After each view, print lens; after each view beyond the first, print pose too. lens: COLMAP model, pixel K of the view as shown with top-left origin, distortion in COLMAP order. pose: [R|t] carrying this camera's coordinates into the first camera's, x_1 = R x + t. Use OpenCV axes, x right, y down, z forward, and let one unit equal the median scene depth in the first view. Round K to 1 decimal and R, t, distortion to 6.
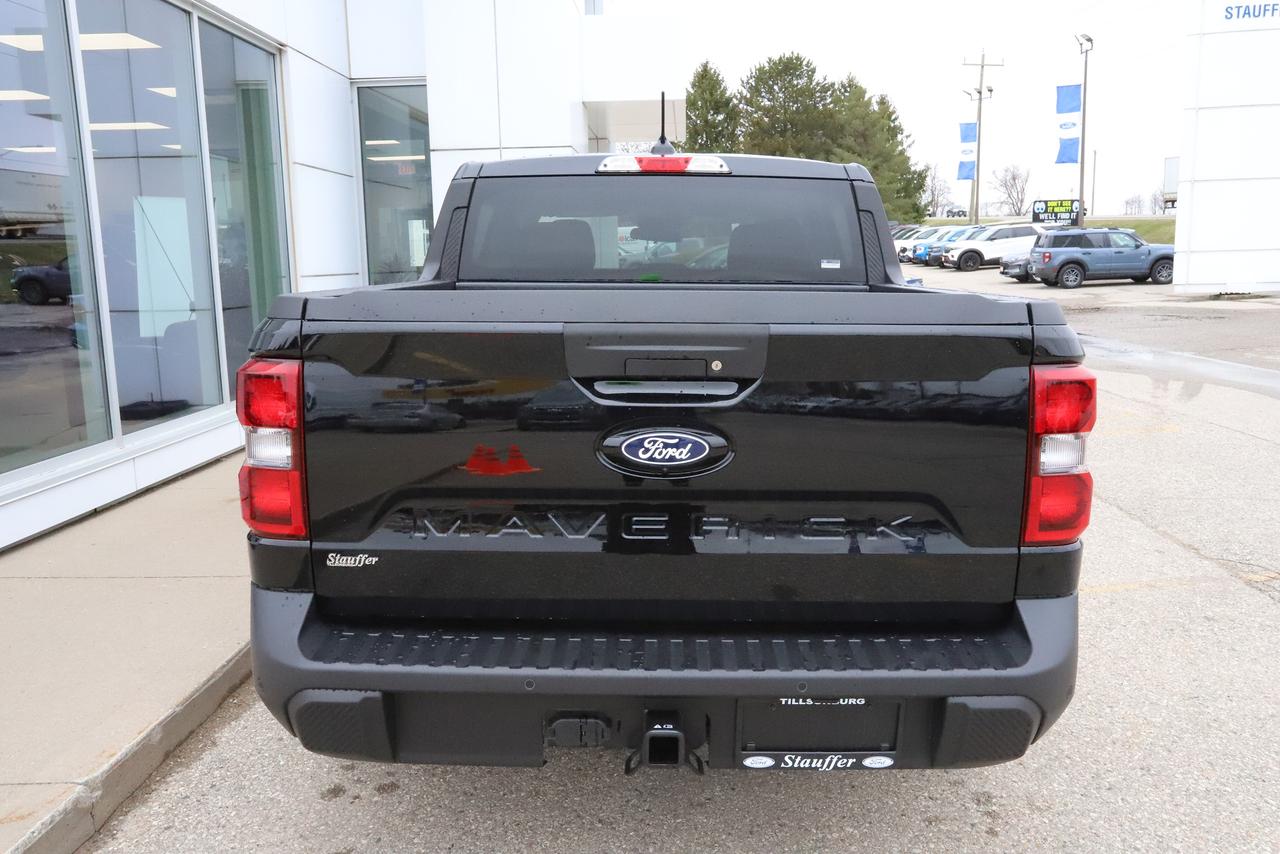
lens RADIAL K [[1060.6, 0, 640.0], [0, 1060.6, 427.0], [0, 0, 1]] dist [-0.038435, 0.090070]
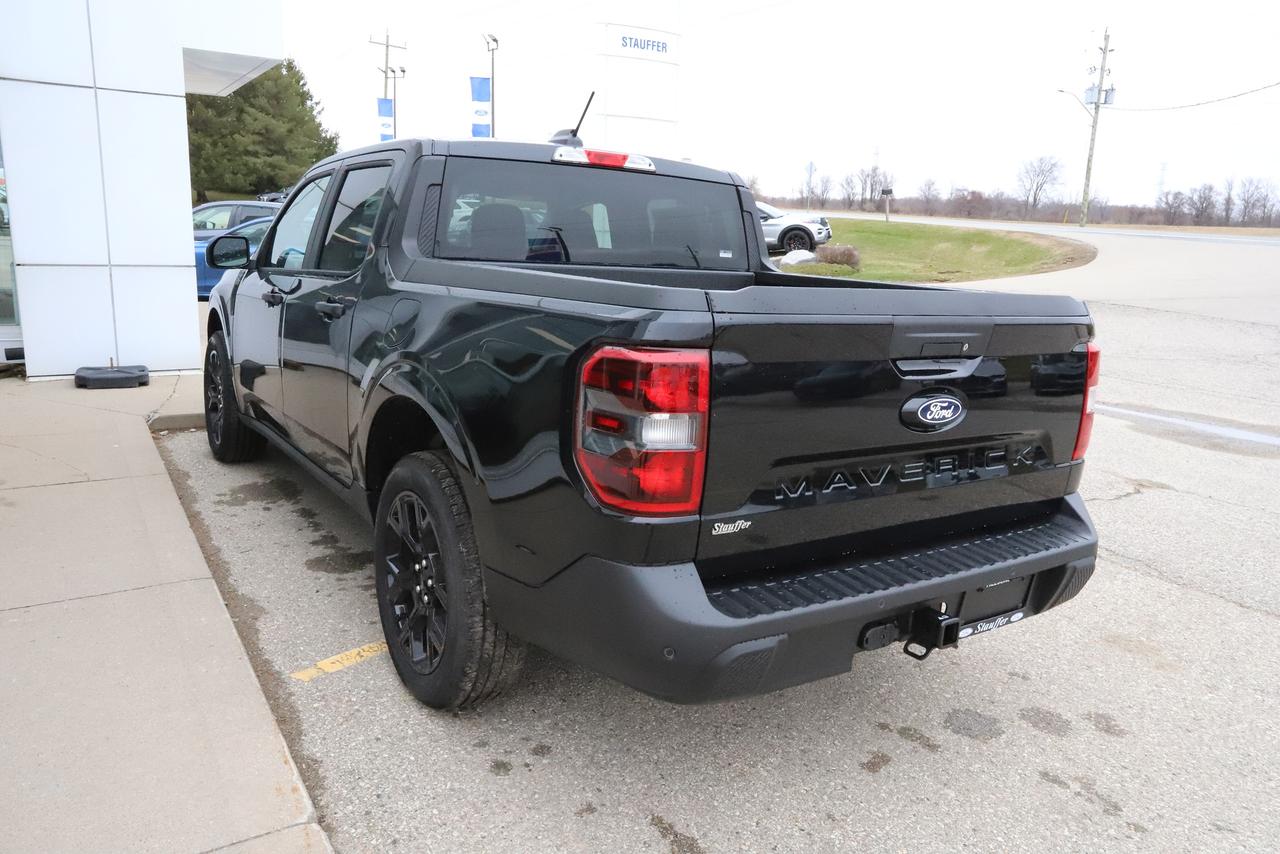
lens RADIAL K [[994.1, 0, 640.0], [0, 994.1, 427.0], [0, 0, 1]] dist [-0.030798, 0.000616]
pose [[0.808536, -0.069245, 0.584358, -0.666159], [0.040752, 0.997257, 0.061787, -0.033753], [-0.587034, -0.026143, 0.809140, 0.143313]]
